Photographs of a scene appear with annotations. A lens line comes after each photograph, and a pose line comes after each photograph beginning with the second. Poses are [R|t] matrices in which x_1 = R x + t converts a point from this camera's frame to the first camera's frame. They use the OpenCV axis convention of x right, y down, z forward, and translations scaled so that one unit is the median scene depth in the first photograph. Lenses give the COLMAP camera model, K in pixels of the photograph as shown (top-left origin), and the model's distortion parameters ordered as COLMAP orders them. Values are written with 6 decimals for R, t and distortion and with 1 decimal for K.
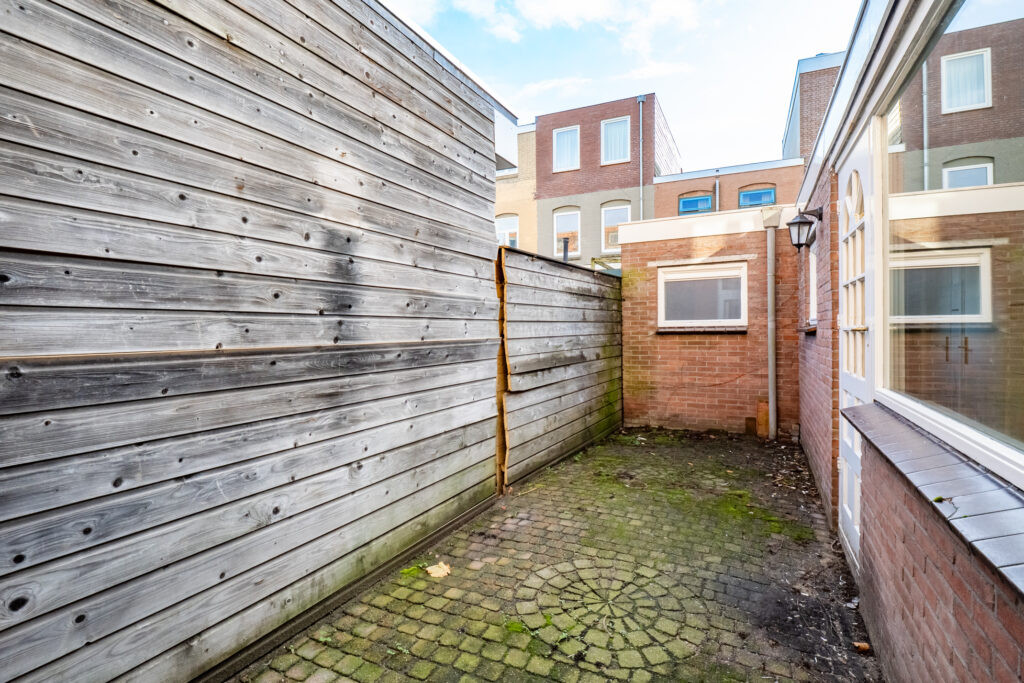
lens RADIAL K [[512.4, 0, 505.3], [0, 512.4, 343.9], [0, 0, 1]] dist [-0.011276, -0.000878]
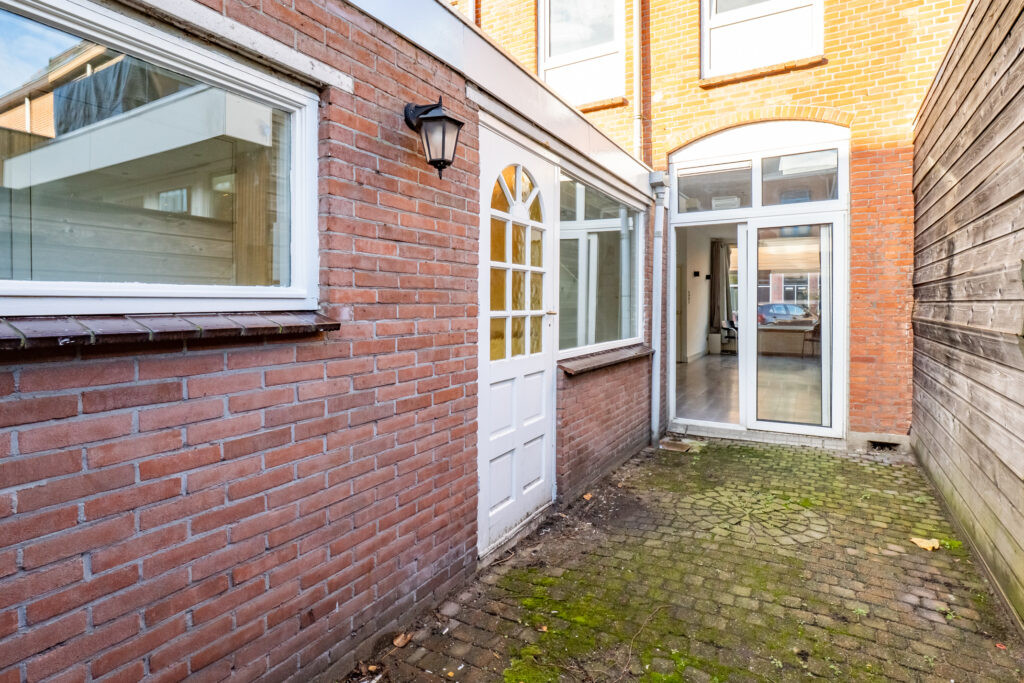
lens RADIAL K [[533.5, 0, 495.7], [0, 533.5, 305.4], [0, 0, 1]] dist [-0.016315, -0.001390]
pose [[-0.995197, 0.005147, 0.097760, 0.653598], [0.008201, 0.999490, 0.030864, -0.084920], [-0.097551, 0.031517, -0.994731, 2.195889]]
